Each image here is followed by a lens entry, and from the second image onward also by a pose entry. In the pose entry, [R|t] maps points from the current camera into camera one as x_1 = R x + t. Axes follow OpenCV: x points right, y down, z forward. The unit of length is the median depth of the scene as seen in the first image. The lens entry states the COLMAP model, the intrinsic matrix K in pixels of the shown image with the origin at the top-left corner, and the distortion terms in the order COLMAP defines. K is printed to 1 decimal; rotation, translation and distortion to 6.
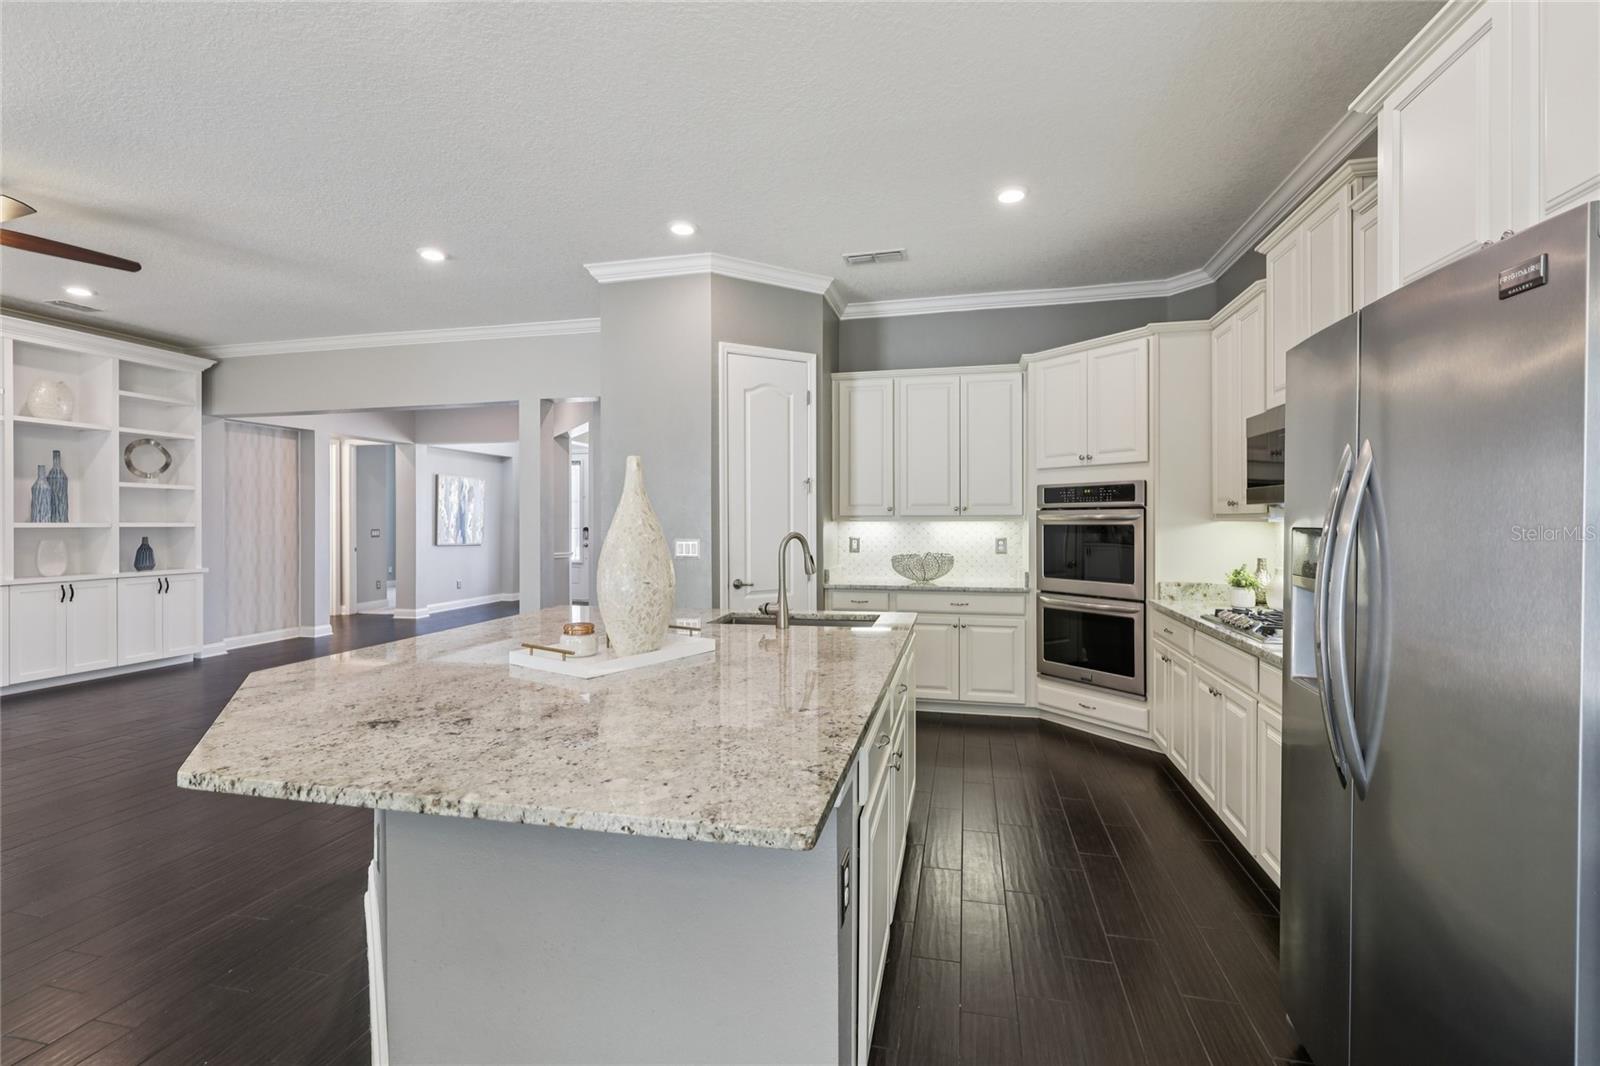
lens RADIAL K [[727.1, 0, 794.1], [0, 727.1, 517.6], [0, 0, 1]] dist [0.000853, 0.000143]
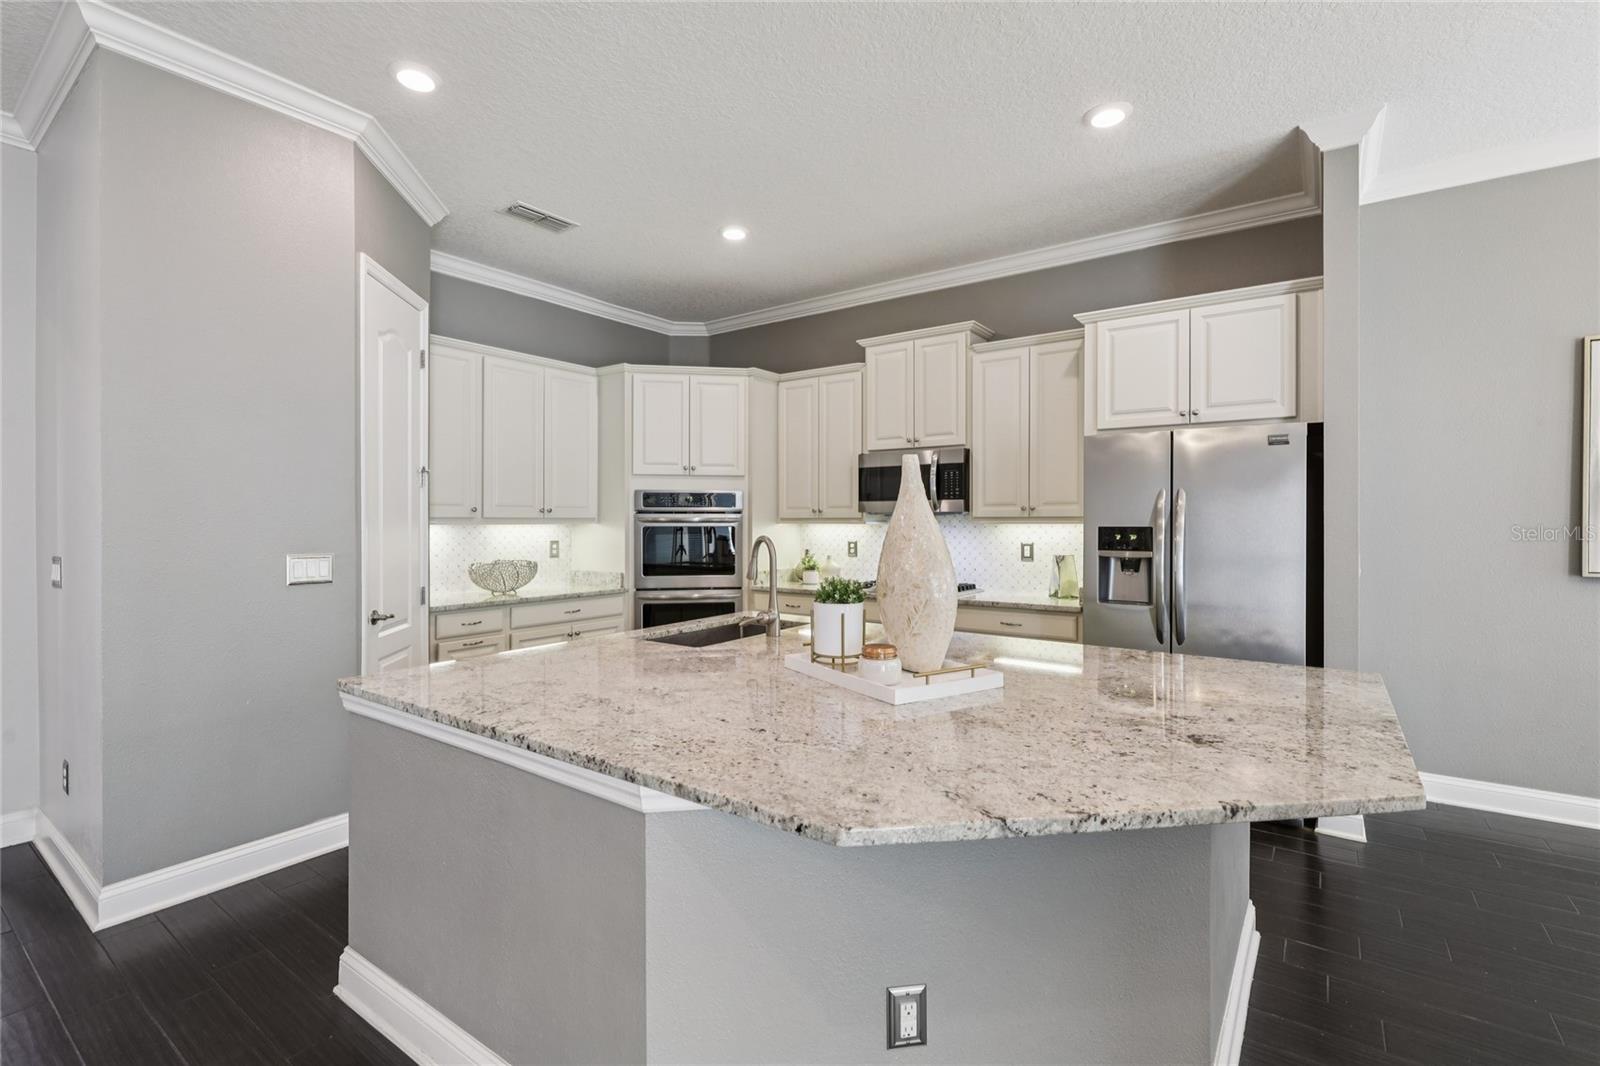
lens RADIAL K [[724.0, 0, 795.6], [0, 724.0, 523.4], [0, 0, 1]] dist [0.001365, 0.000080]
pose [[0.385075, -0.001754, 0.922883, -0.490236], [-0.002584, 0.999992, 0.002979, 0.000538], [-0.922881, -0.003532, 0.385068, 0.337725]]
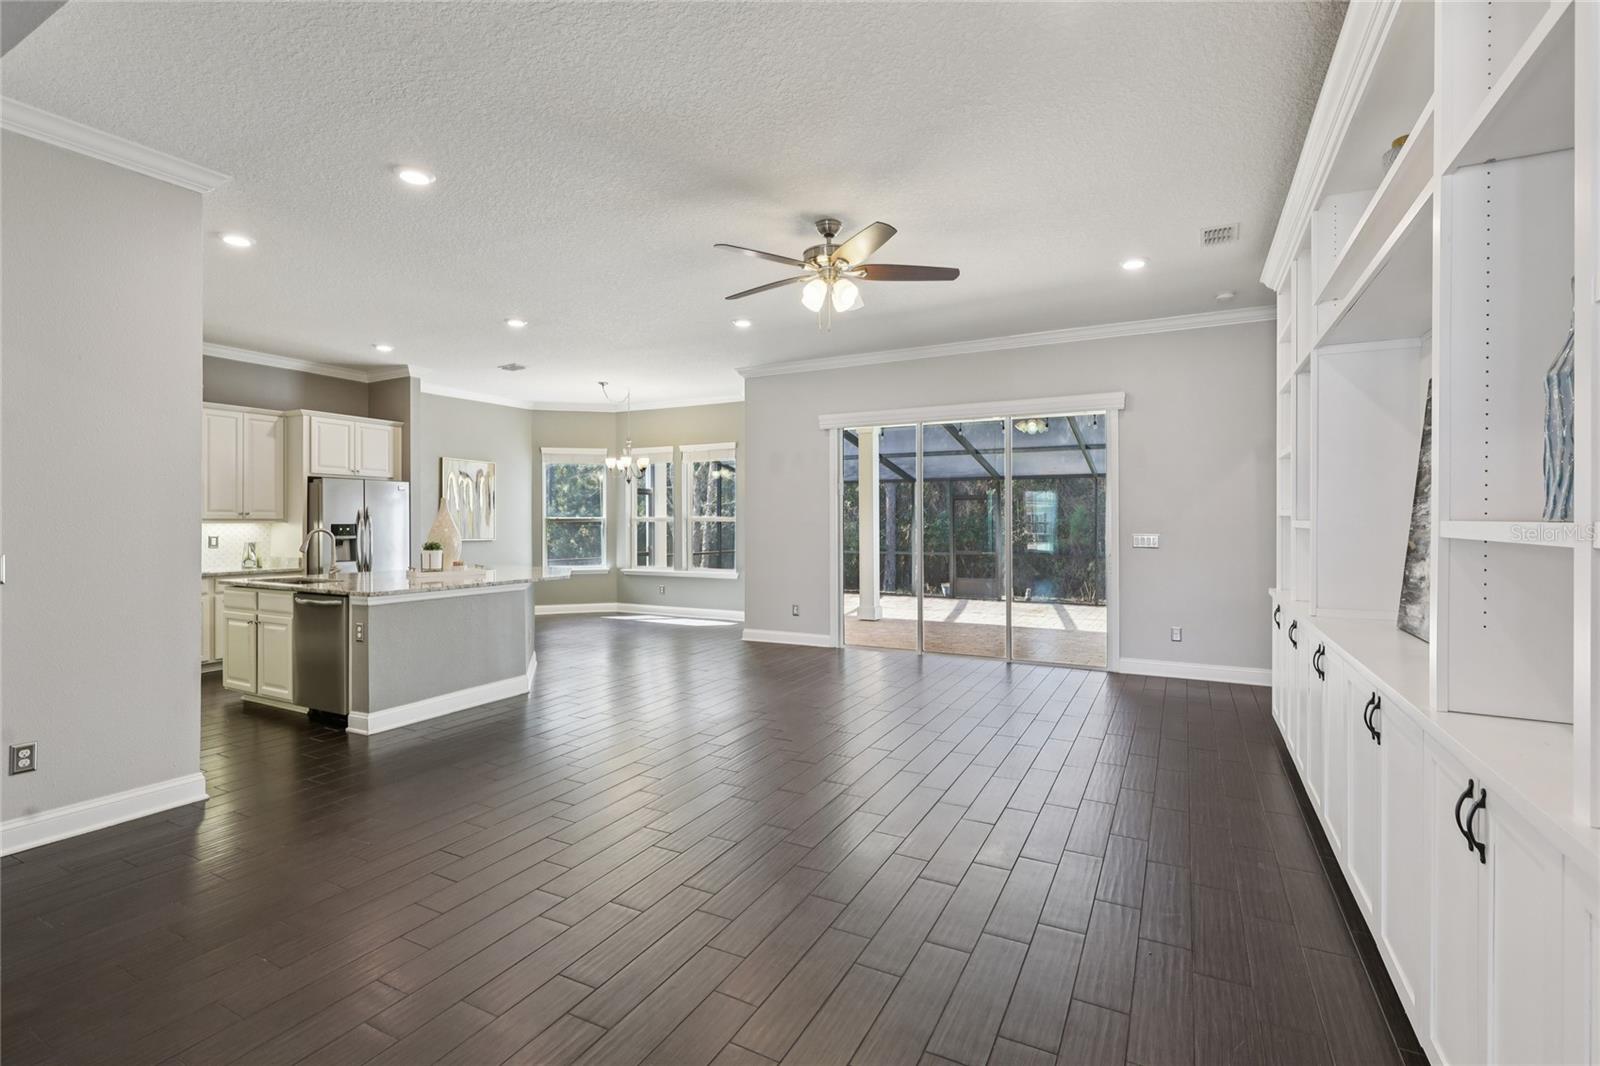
lens RADIAL K [[724.0, 0, 795.6], [0, 724.0, 523.4], [0, 0, 1]] dist [0.001365, 0.000080]
pose [[-0.966971, 0.002523, 0.254872, -0.930965], [0.002601, 0.999997, -0.000032, 0.005837], [-0.254872, 0.000632, -0.966975, 1.408175]]
